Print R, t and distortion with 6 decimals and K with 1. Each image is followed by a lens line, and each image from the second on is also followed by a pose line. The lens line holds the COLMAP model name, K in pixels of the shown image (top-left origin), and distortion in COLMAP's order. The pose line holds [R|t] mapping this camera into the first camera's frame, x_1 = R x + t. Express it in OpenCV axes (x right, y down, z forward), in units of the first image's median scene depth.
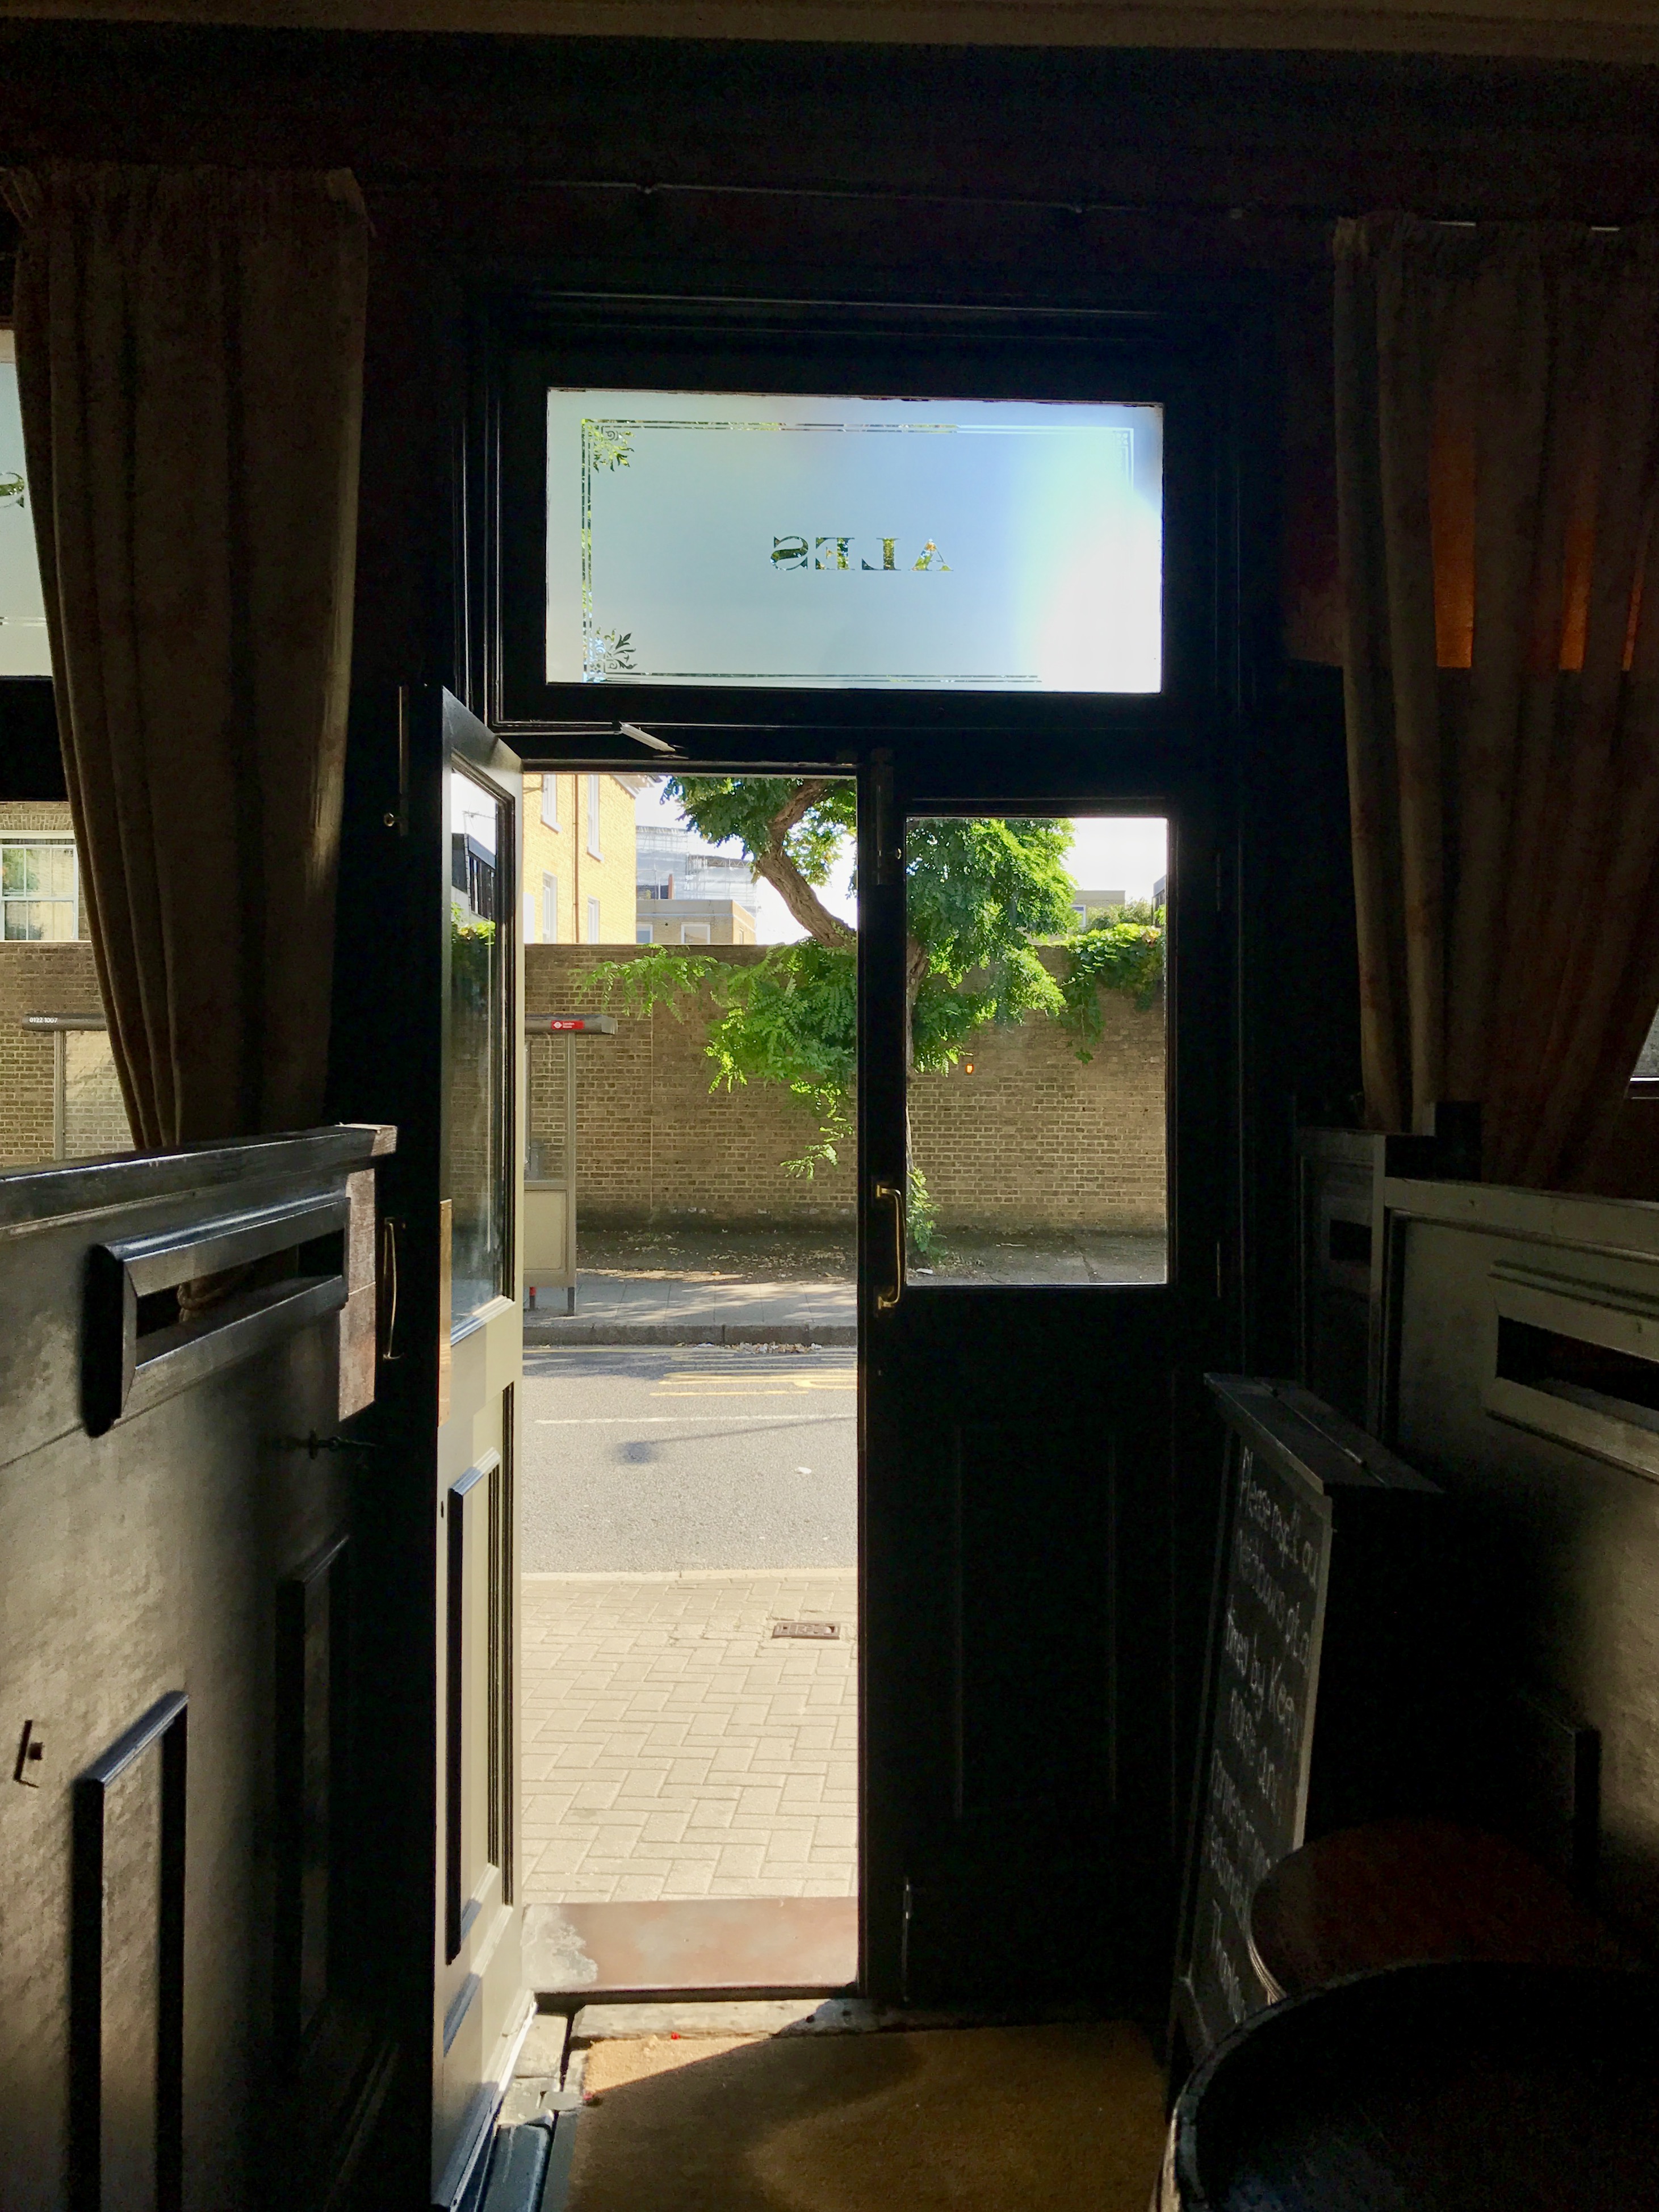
lens RADIAL K [[1828.9, 0, 829.5], [0, 1828.9, 1106.0], [0, 0, 1]] dist [0.004845, -0.000069]
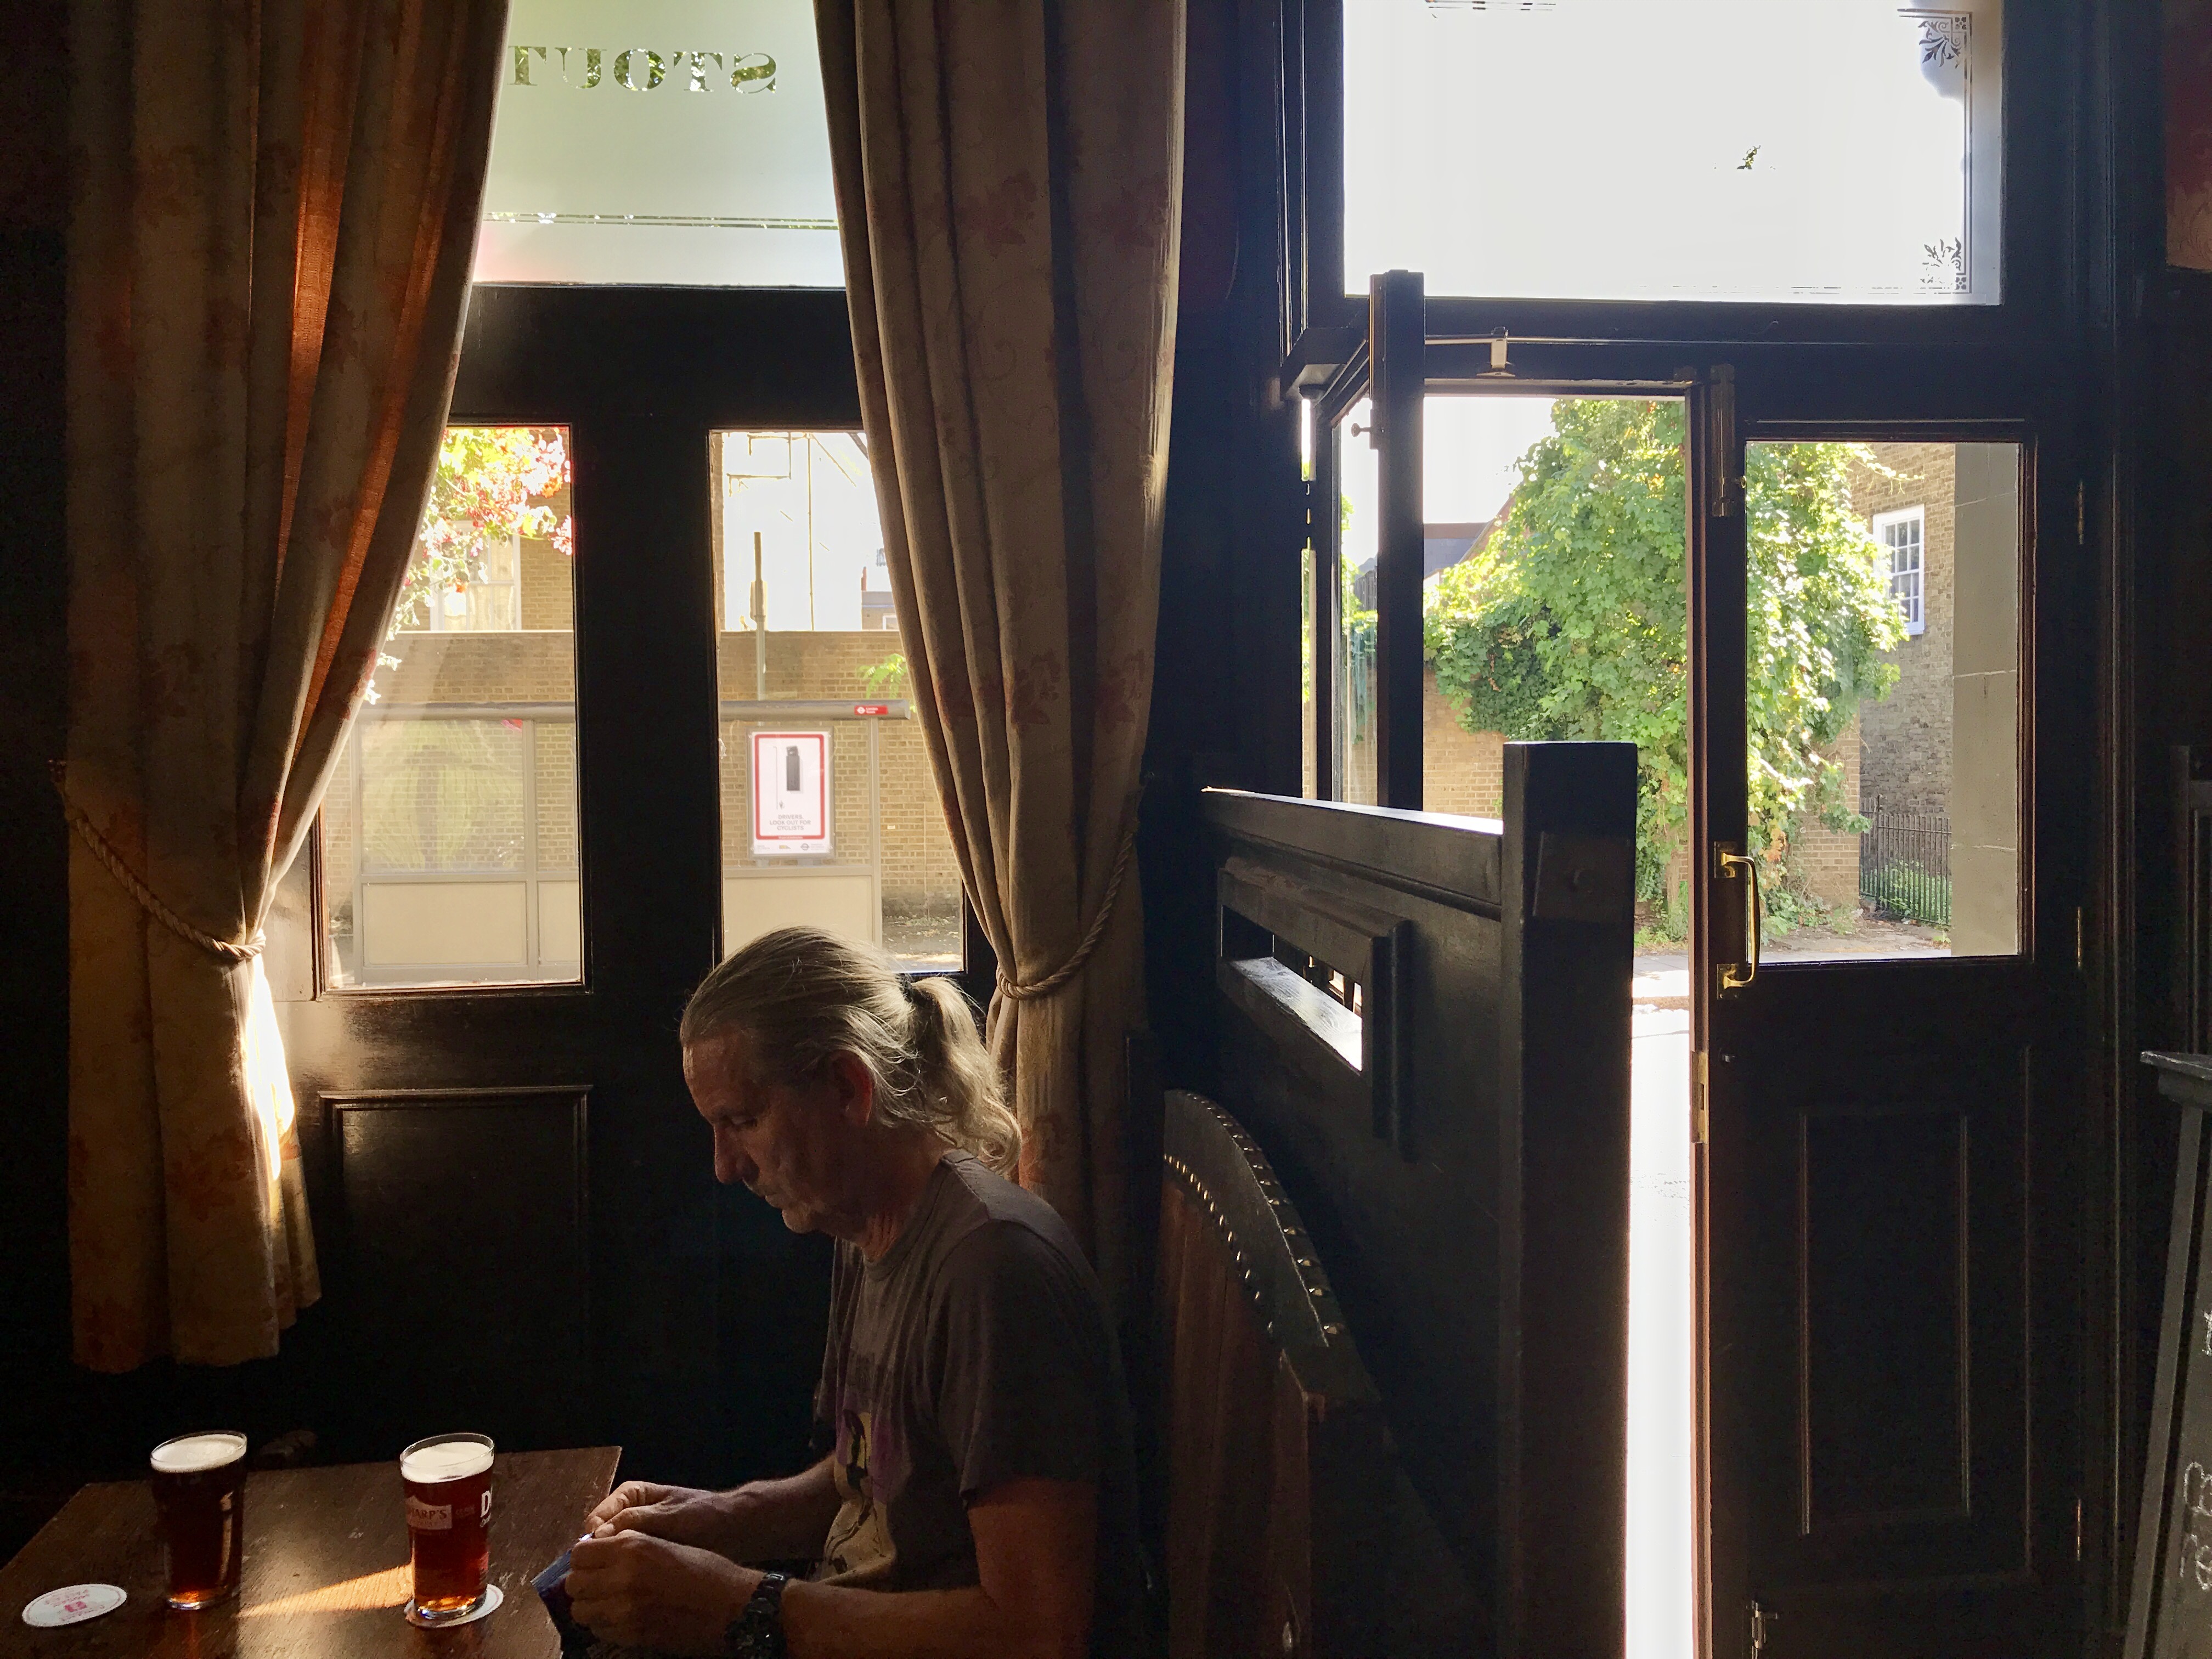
lens RADIAL K [[1784.4, 0, 1106.5], [0, 1784.4, 849.1], [0, 0, 1]] dist [-0.003214, -0.006711]
pose [[0.999224, -0.016304, 0.035859, -0.308656], [0.015129, 0.999347, 0.032802, 0.008208], [-0.036370, -0.032234, 0.998818, 0.129549]]
